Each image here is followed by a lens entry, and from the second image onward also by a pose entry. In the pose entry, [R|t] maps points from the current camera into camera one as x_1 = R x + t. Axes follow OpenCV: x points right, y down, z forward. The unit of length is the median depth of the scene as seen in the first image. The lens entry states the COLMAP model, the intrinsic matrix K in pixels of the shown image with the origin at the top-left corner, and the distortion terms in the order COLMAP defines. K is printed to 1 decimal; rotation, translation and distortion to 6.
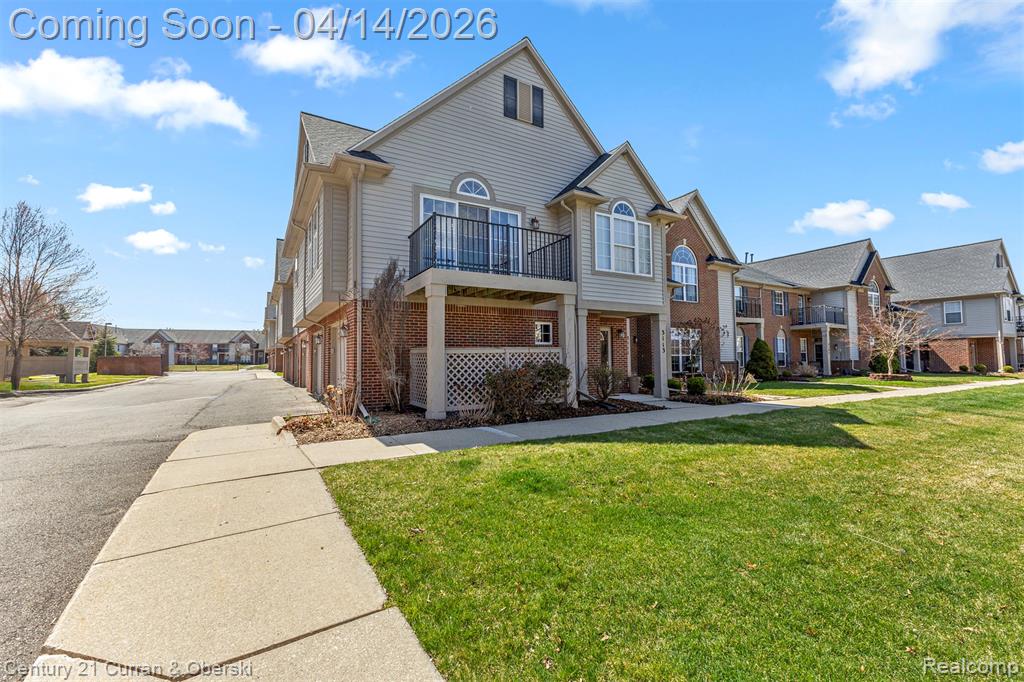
lens RADIAL K [[464.7, 0, 521.4], [0, 464.7, 336.0], [0, 0, 1]] dist [0.001934, 0.000363]
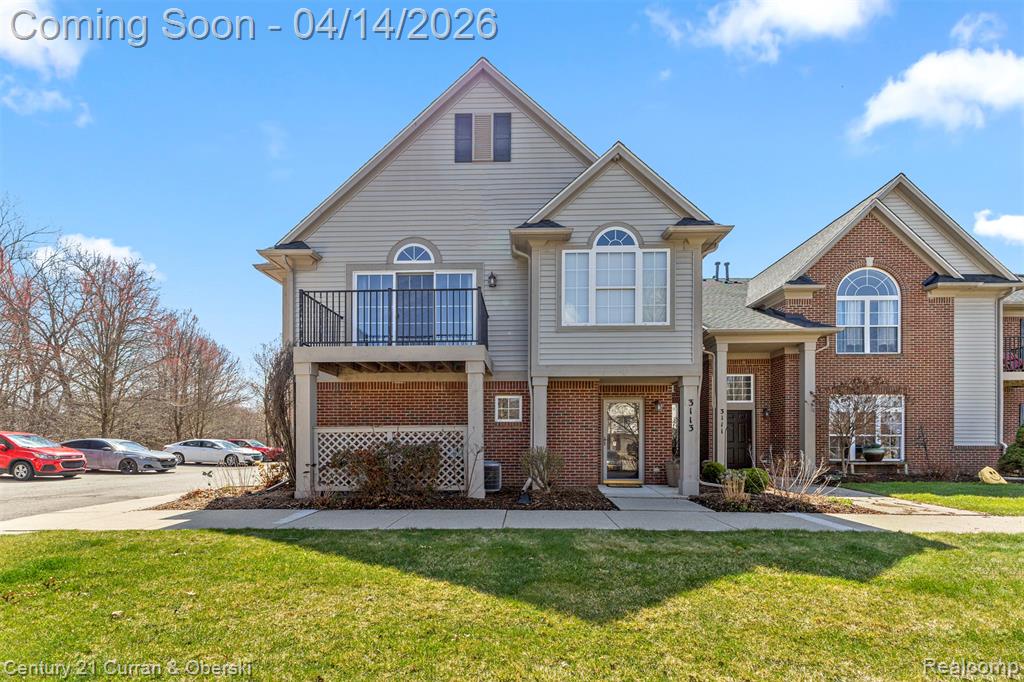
lens RADIAL K [[464.7, 0, 493.7], [0, 464.7, 436.6], [0, 0, 1]] dist [0.001934, 0.000363]
pose [[0.830217, 0.004354, -0.557424, 0.508787], [0.020268, 0.999073, 0.037991, 0.011818], [0.557072, -0.042839, 0.829358, 0.287144]]
